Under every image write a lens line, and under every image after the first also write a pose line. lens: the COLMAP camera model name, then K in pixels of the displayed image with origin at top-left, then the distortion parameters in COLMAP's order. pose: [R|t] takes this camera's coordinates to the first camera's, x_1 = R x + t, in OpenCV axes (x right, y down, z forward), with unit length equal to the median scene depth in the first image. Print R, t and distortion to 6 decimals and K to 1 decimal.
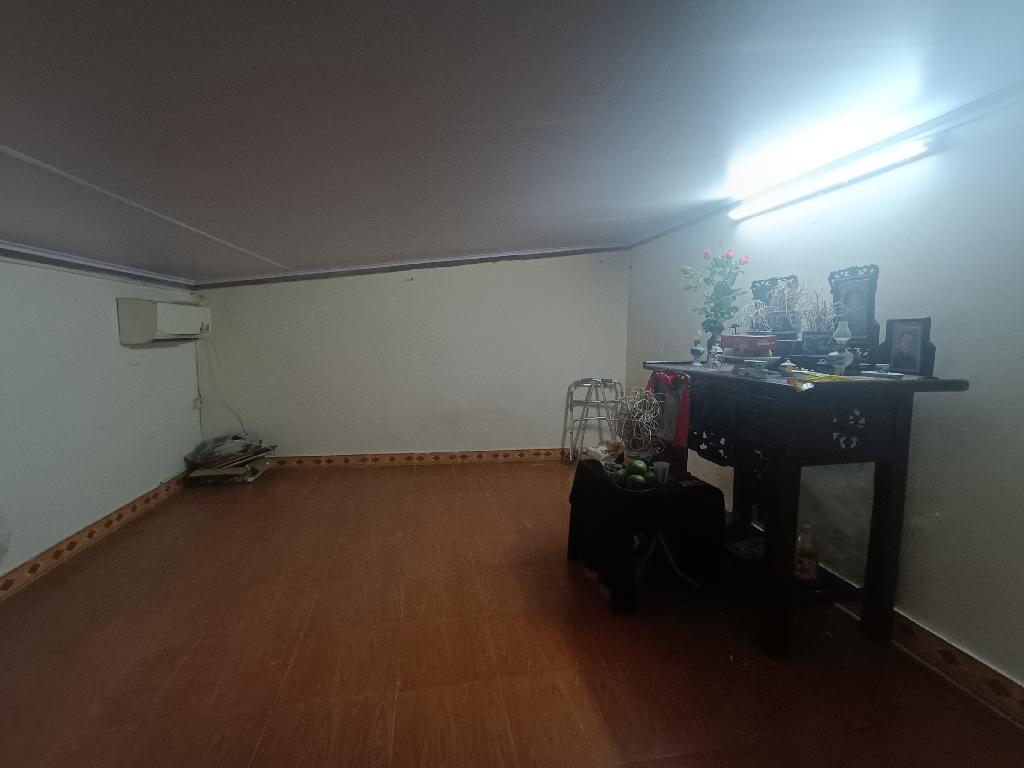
lens RADIAL K [[474.9, 0, 509.5], [0, 474.9, 387.7], [0, 0, 1]] dist [0.003706, 0.000906]
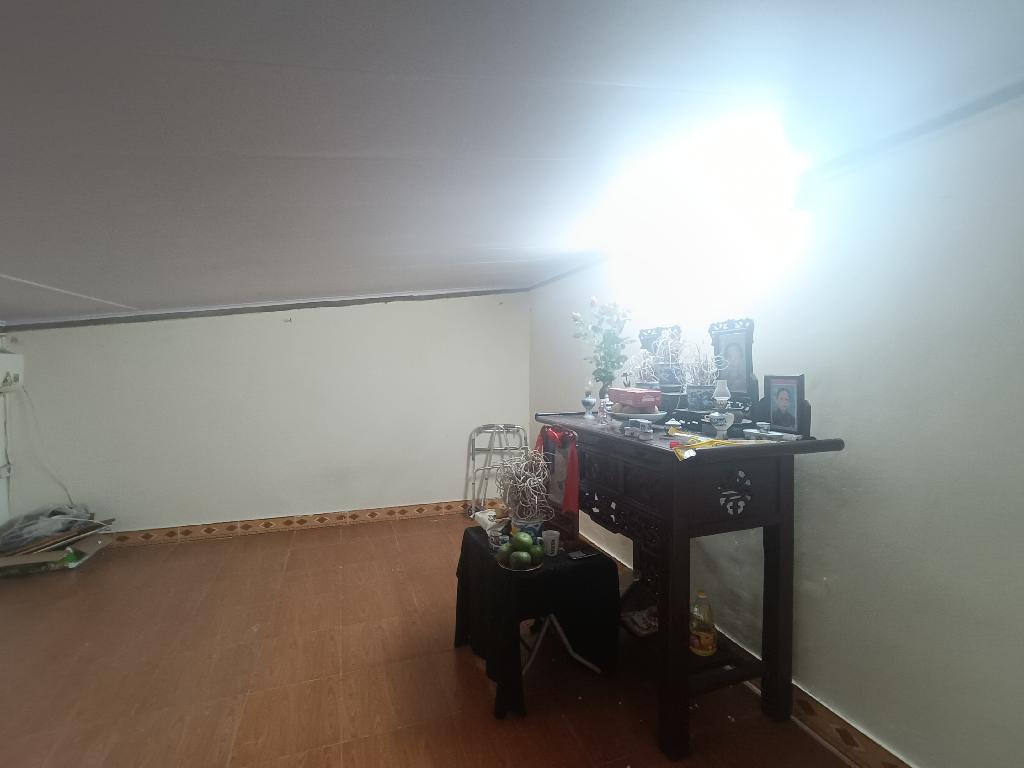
lens RADIAL K [[474.9, 0, 509.5], [0, 474.9, 387.7], [0, 0, 1]] dist [0.003706, 0.000906]
pose [[0.986386, -0.016614, 0.163606, 0.097524], [0.028120, 0.997271, -0.068264, -0.052381], [-0.162026, 0.071935, 0.984161, 0.106859]]
